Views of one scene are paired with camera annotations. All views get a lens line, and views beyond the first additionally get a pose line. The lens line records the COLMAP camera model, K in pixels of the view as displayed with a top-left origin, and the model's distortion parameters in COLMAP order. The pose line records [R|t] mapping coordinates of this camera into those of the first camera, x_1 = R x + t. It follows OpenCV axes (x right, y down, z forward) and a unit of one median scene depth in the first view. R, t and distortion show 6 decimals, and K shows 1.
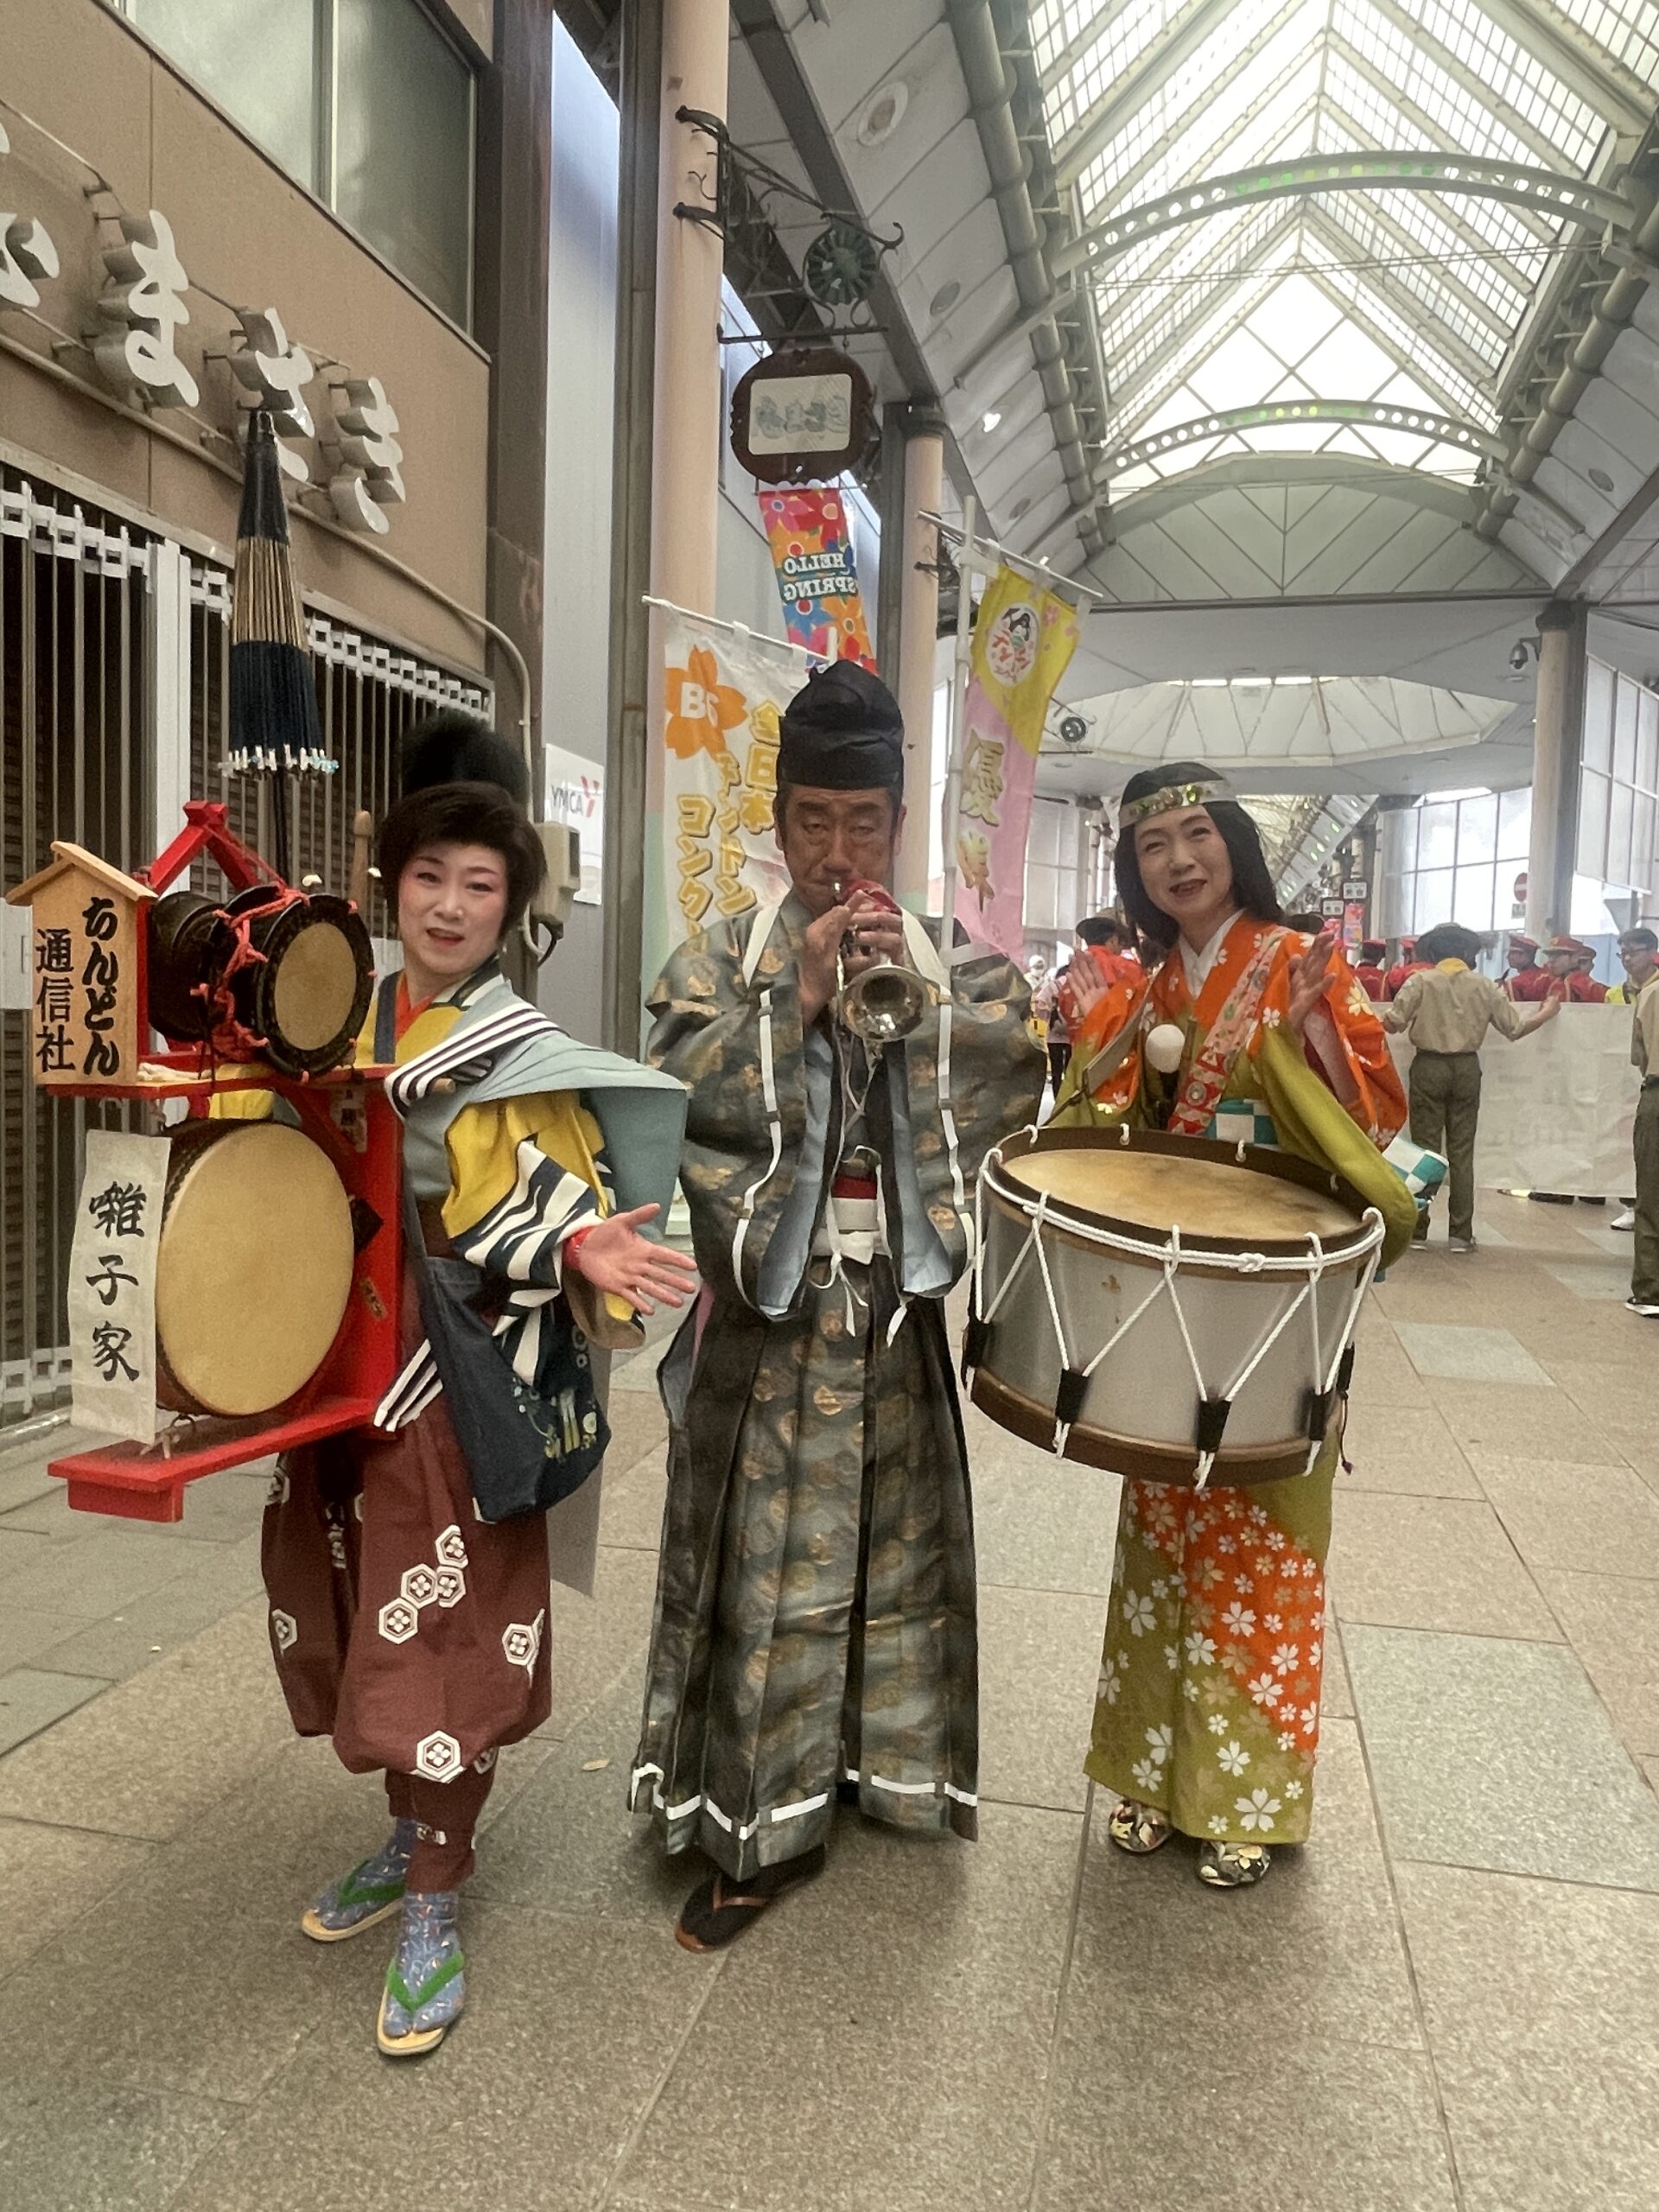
lens RADIAL K [[1585.0, 0, 829.5], [0, 1585.0, 1106.0], [0, 0, 1]] dist [-0.003637, -0.000658]
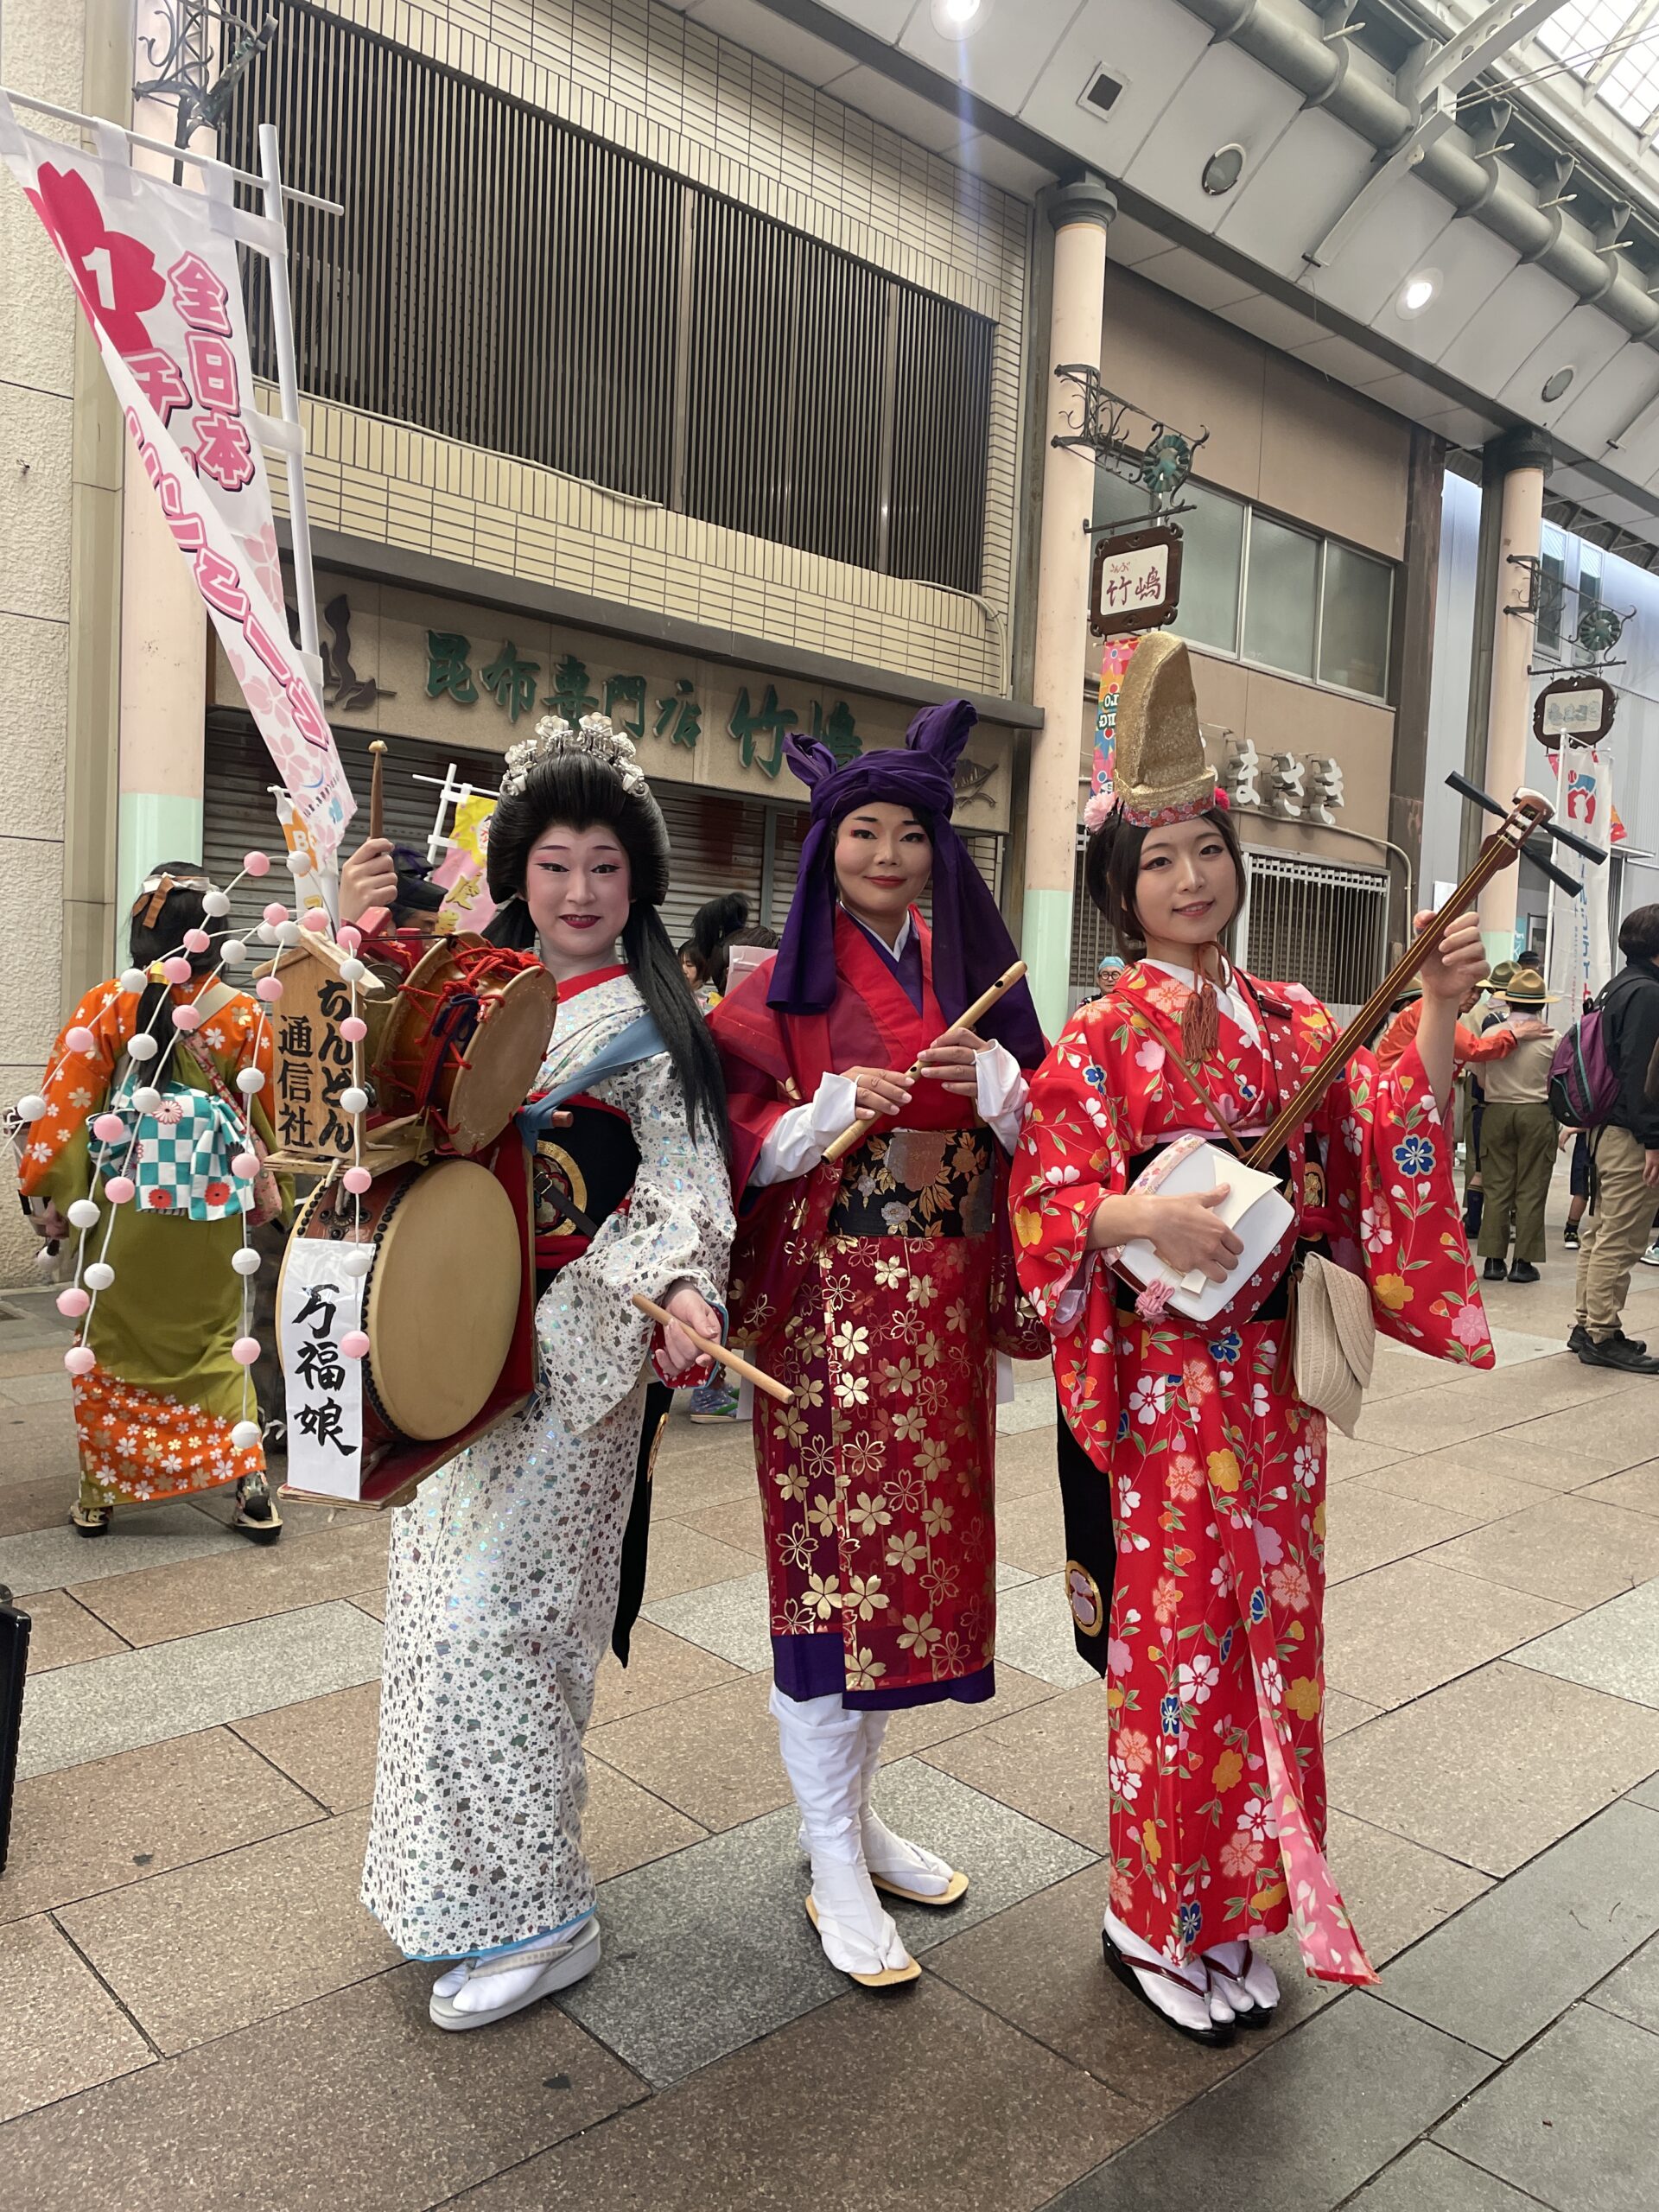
lens RADIAL K [[1682.8, 0, 829.5], [0, 1682.8, 1106.0], [0, 0, 1]] dist [0.067605, -0.099754]
pose [[0.839160, 0.030095, -0.543051, 0.361791], [-0.047548, 0.998704, -0.018127, 0.095269], [0.541802, 0.041032, 0.839504, -1.151129]]
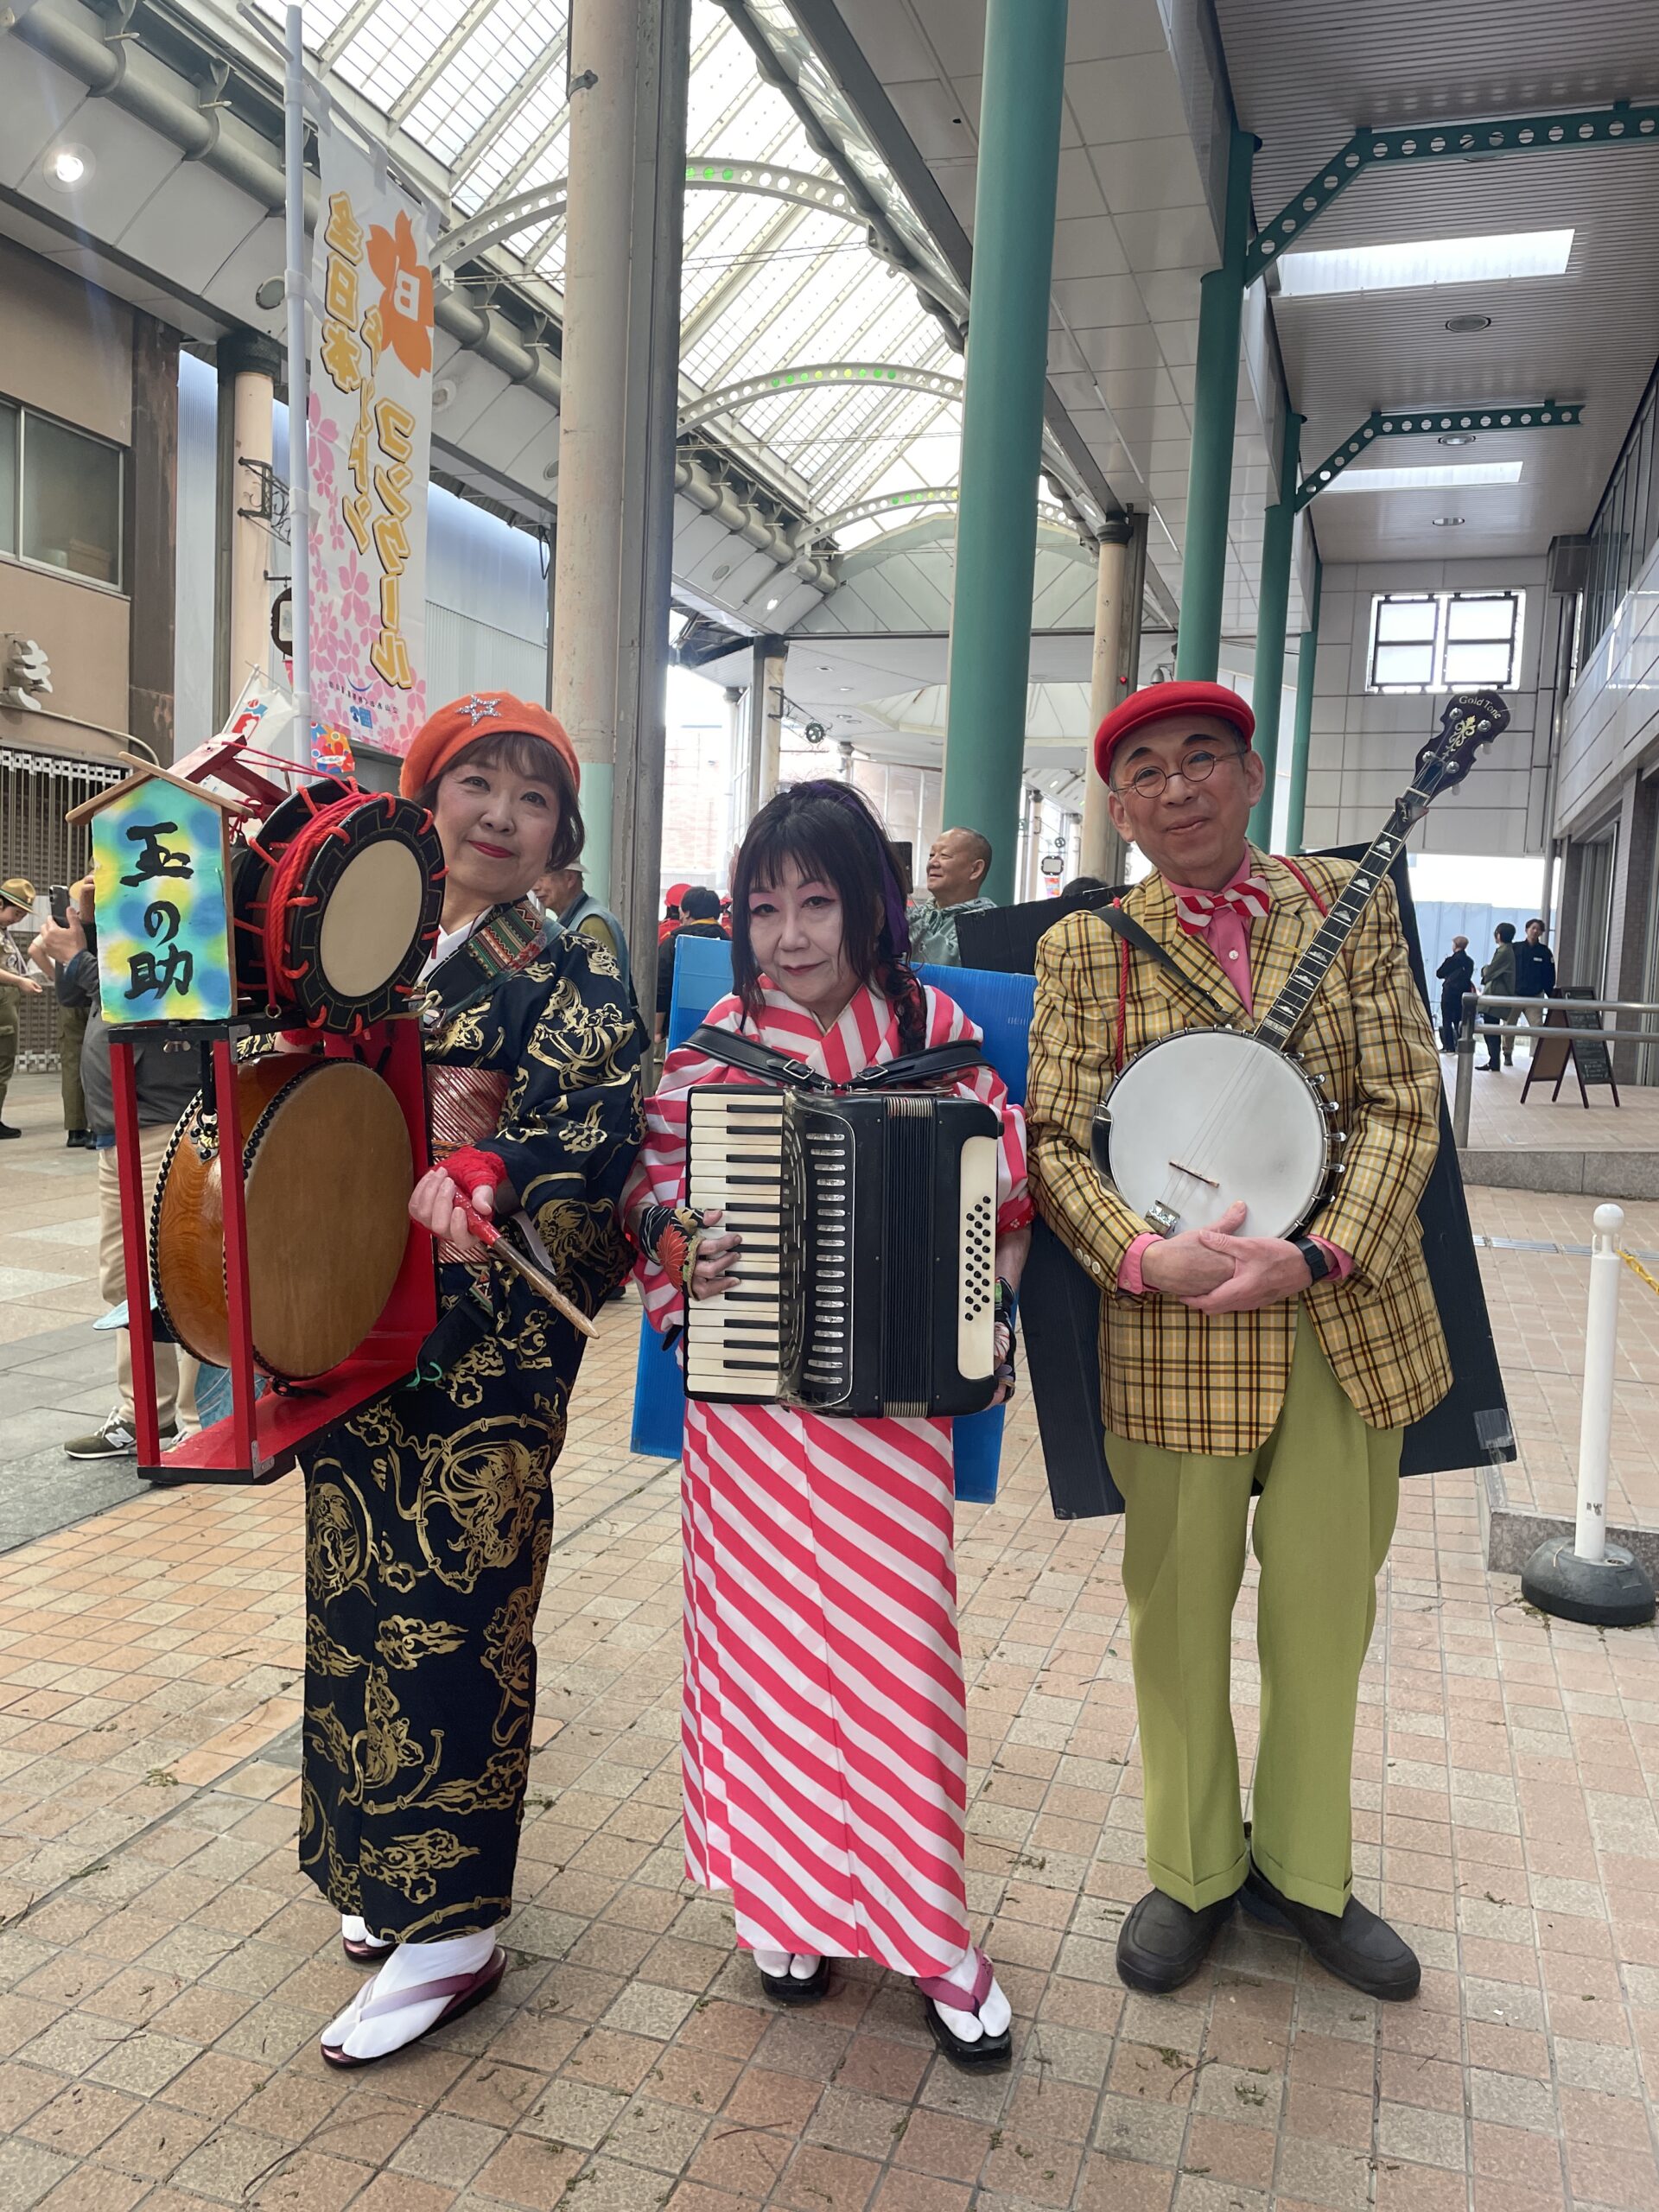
lens RADIAL K [[1682.8, 0, 829.5], [0, 1682.8, 1106.0], [0, 0, 1]] dist [0.067605, -0.099754]
pose [[0.998201, 0.025569, -0.054225, 0.783217], [-0.024498, 0.999493, 0.020332, 0.089887], [0.054717, -0.018967, 0.998322, -1.065011]]
